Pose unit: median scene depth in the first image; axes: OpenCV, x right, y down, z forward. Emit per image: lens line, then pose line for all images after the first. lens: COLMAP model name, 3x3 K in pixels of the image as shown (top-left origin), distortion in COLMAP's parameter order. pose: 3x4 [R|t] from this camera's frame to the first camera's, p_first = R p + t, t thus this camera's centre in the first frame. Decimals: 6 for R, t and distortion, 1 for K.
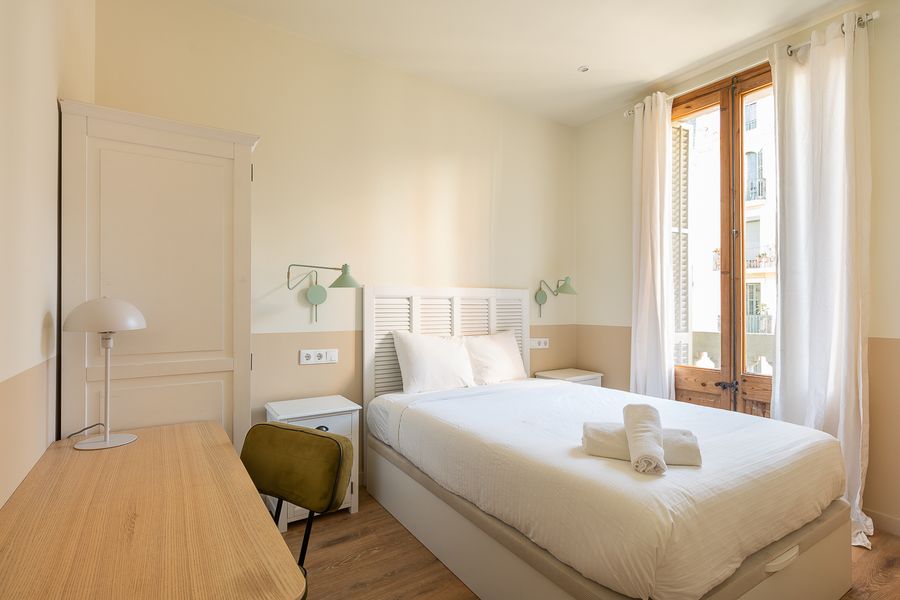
lens RADIAL K [[440.5, 0, 449.9], [0, 440.5, 300.8], [0, 0, 1]] dist [-0.004754, -0.000250]
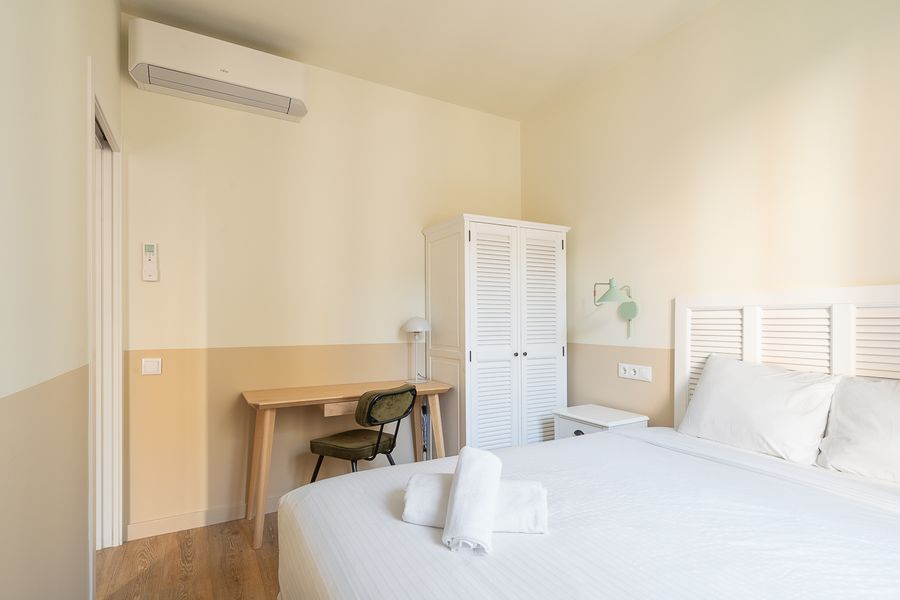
lens RADIAL K [[440.5, 0, 451.0], [0, 440.5, 306.8], [0, 0, 1]] dist [-0.004754, -0.000250]
pose [[-0.077927, -0.031170, -0.996472, 0.715996], [0.014332, 0.999373, -0.032381, 0.006287], [0.996856, -0.016805, -0.077432, 0.659357]]
